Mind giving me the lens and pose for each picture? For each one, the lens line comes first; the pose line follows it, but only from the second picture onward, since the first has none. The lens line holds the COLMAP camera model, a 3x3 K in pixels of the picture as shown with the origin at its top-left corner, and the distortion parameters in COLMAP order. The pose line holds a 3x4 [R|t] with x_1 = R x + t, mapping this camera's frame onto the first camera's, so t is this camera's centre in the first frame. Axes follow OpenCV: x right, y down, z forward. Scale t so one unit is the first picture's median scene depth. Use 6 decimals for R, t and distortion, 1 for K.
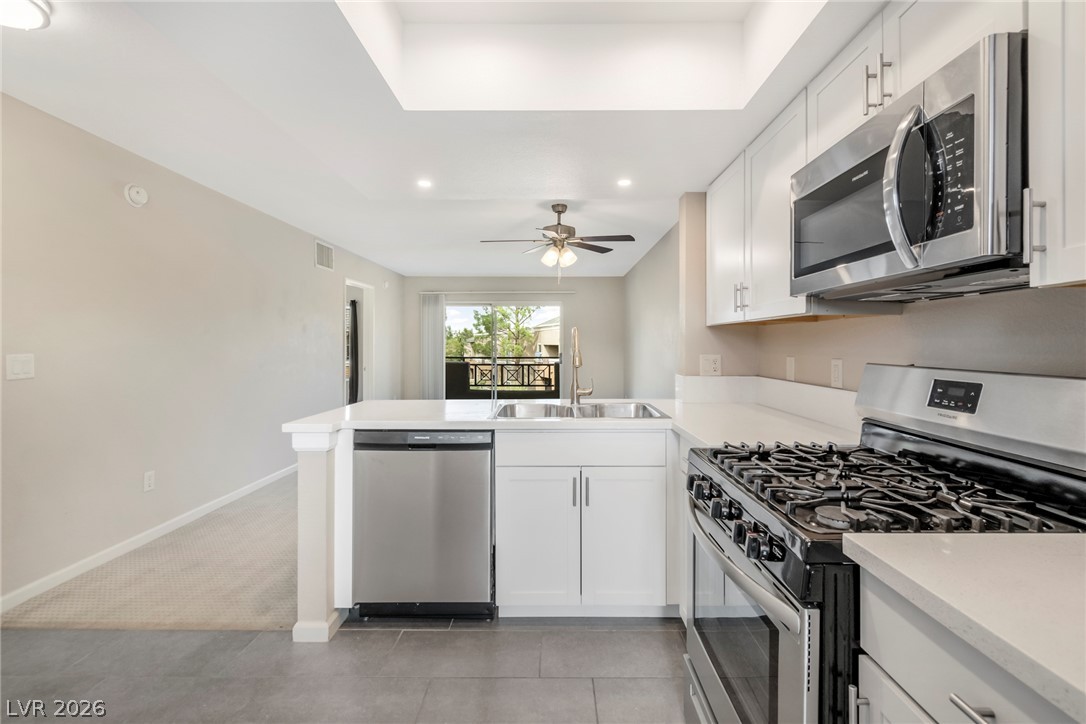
lens RADIAL K [[501.4, 0, 549.7], [0, 501.4, 347.4], [0, 0, 1]] dist [0.001881, -0.000431]
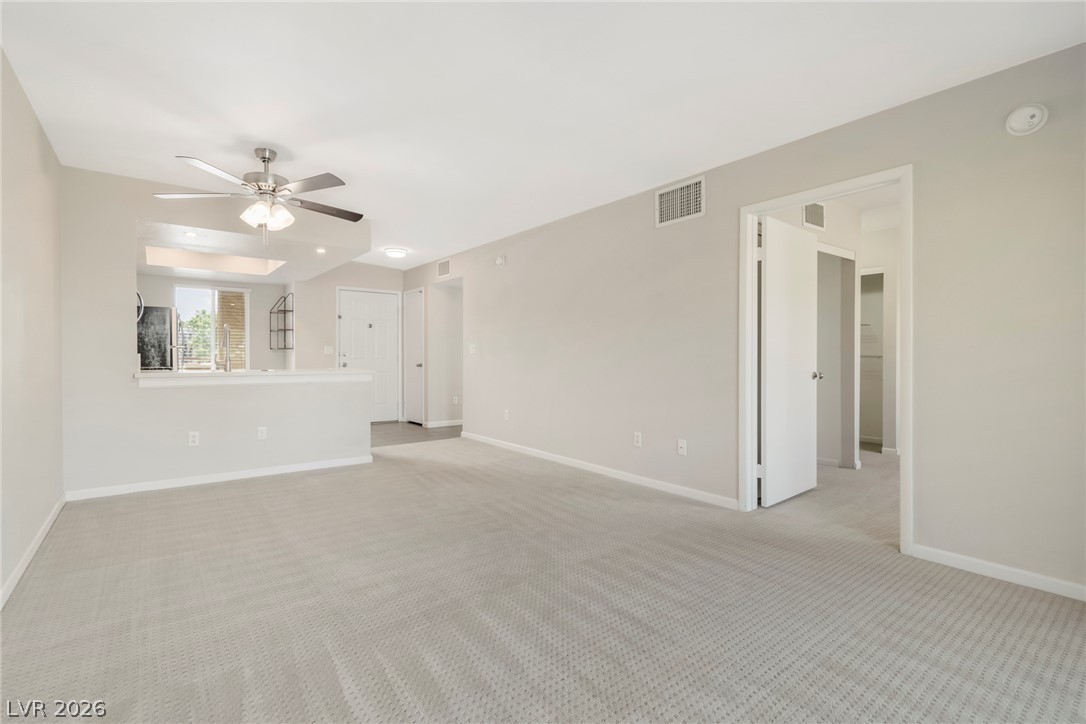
lens RADIAL K [[497.8, 0, 532.3], [0, 497.8, 356.4], [0, 0, 1]] dist [0.002107, 0.000050]
pose [[-0.788826, -0.002062, -0.614613, 0.073222], [-0.006259, 0.999969, 0.004678, 0.014910], [0.614585, 0.007537, -0.788815, 0.804456]]
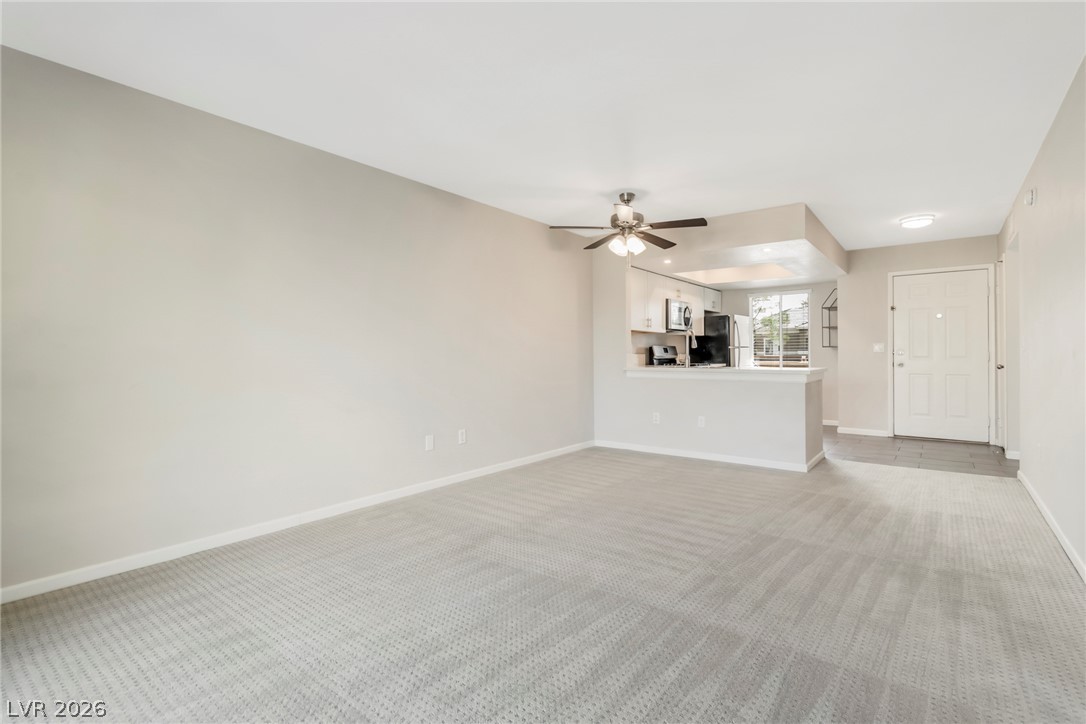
lens RADIAL K [[501.4, 0, 549.7], [0, 501.4, 347.4], [0, 0, 1]] dist [0.001881, -0.000431]
pose [[-0.797079, 0.012162, 0.603752, -0.198896], [0.007265, 0.999918, -0.010550, 0.014710], [-0.603831, -0.004023, -0.797102, 0.813044]]
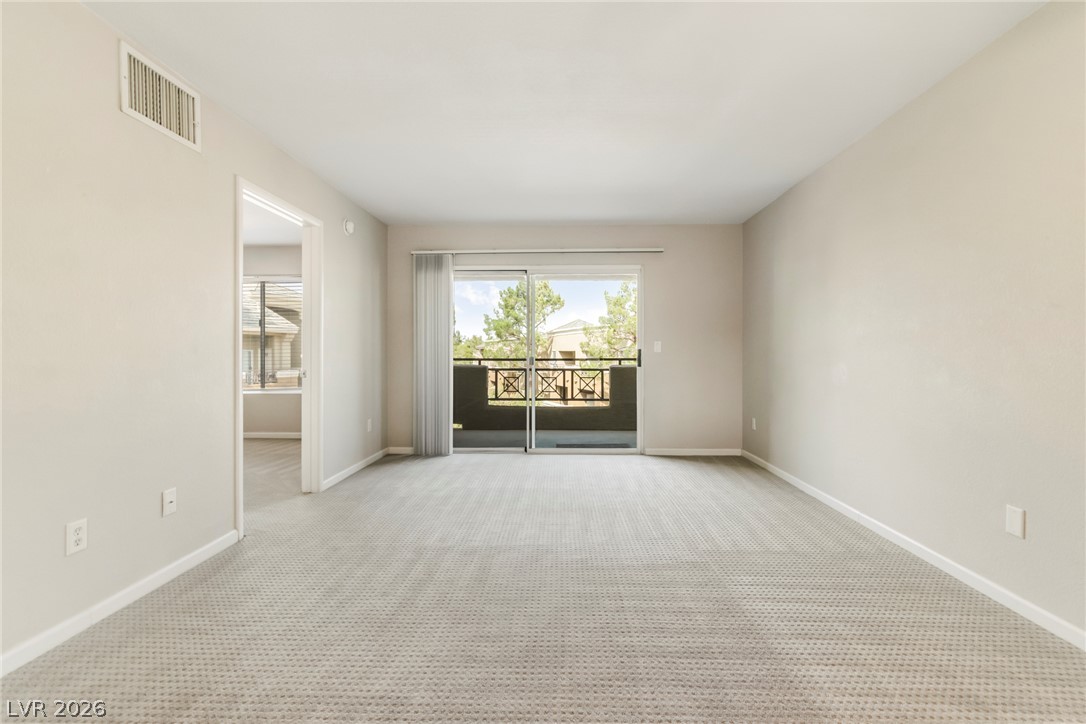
lens RADIAL K [[486.4, 0, 551.1], [0, 486.4, 353.6], [0, 0, 1]] dist [0.000970, -0.000074]
pose [[0.999968, -0.001971, -0.007693, -0.070177], [0.001930, 0.999984, -0.005308, 0.017003], [0.007704, 0.005293, 0.999956, 0.341114]]
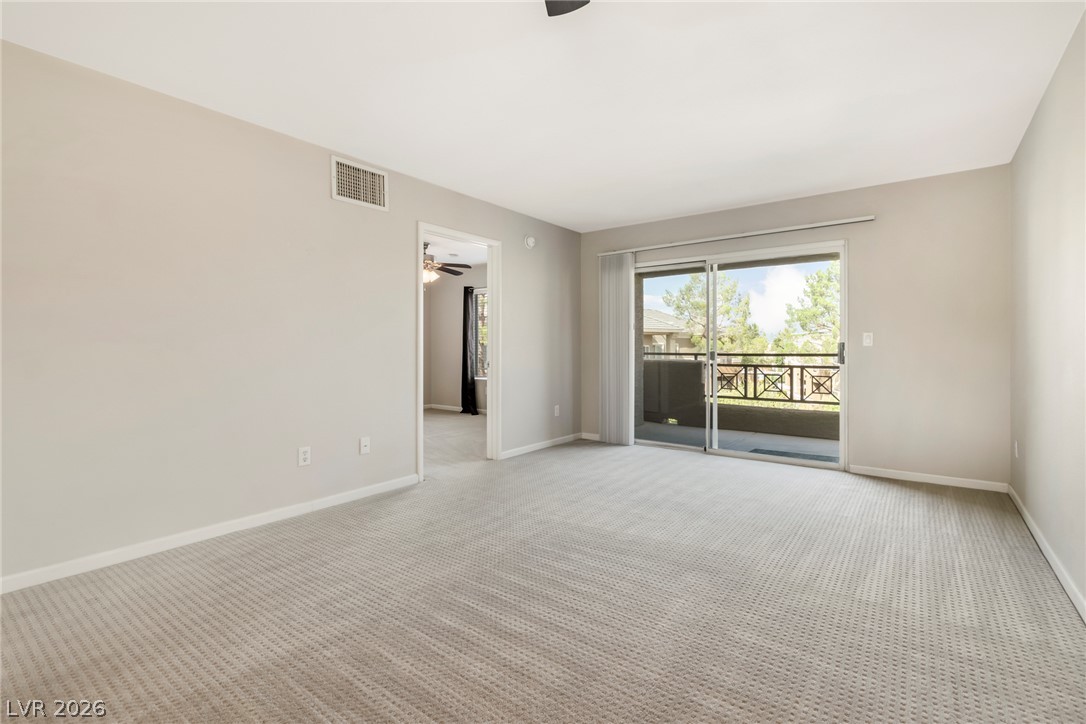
lens RADIAL K [[501.4, 0, 549.7], [0, 501.4, 347.4], [0, 0, 1]] dist [0.001881, -0.000431]
pose [[0.810432, -0.004245, -0.585817, 0.068866], [-0.000267, 0.999971, -0.007616, 0.017342], [0.585832, 0.006329, 0.810408, 0.355006]]
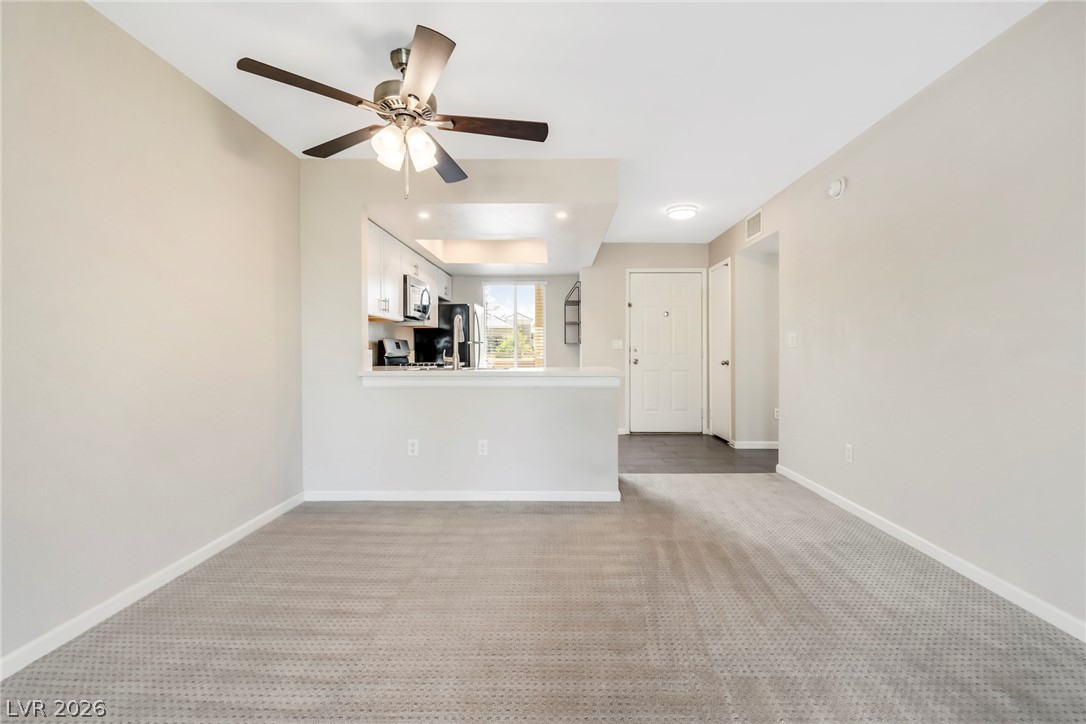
lens RADIAL K [[486.4, 0, 551.1], [0, 486.4, 353.6], [0, 0, 1]] dist [0.000970, -0.000074]
pose [[-0.999998, 0.001519, 0.001274, -0.059994], [0.001534, 0.999928, 0.011919, 0.015323], [-0.001256, 0.011921, -0.999928, 0.655627]]
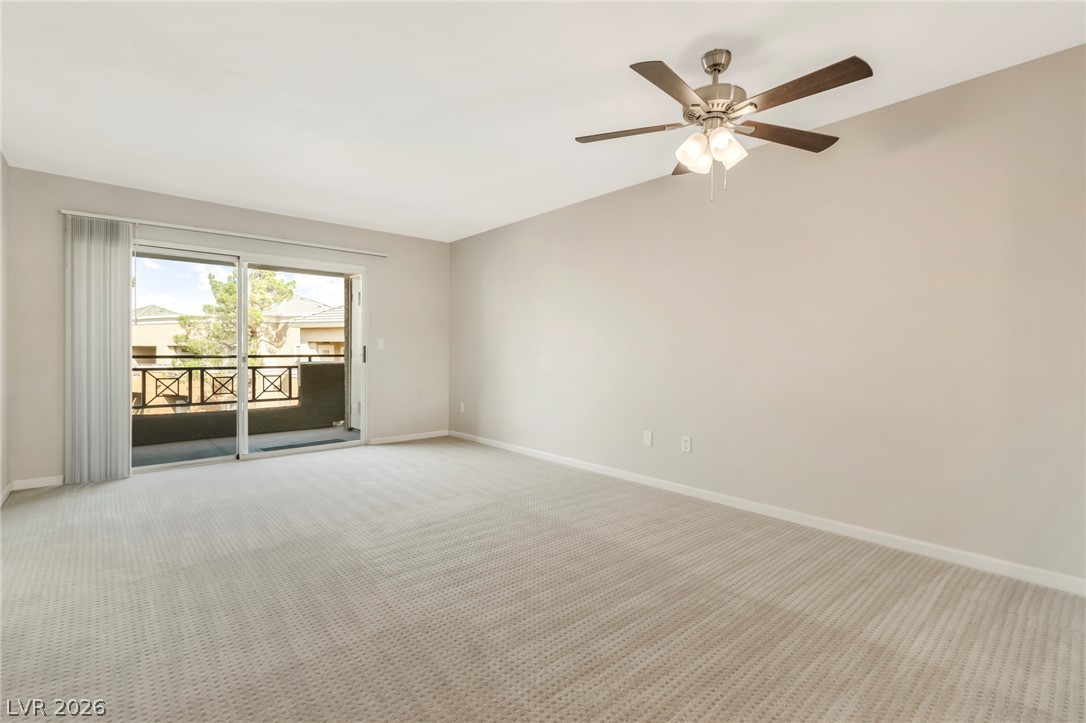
lens RADIAL K [[488.6, 0, 551.1], [0, 488.6, 355.9], [0, 0, 1]] dist [0.001980, -0.000340]
pose [[0.727120, -0.005834, 0.686485, -0.204434], [0.000879, 0.999971, 0.007567, 0.016853], [-0.686509, -0.004898, 0.727104, 0.314593]]
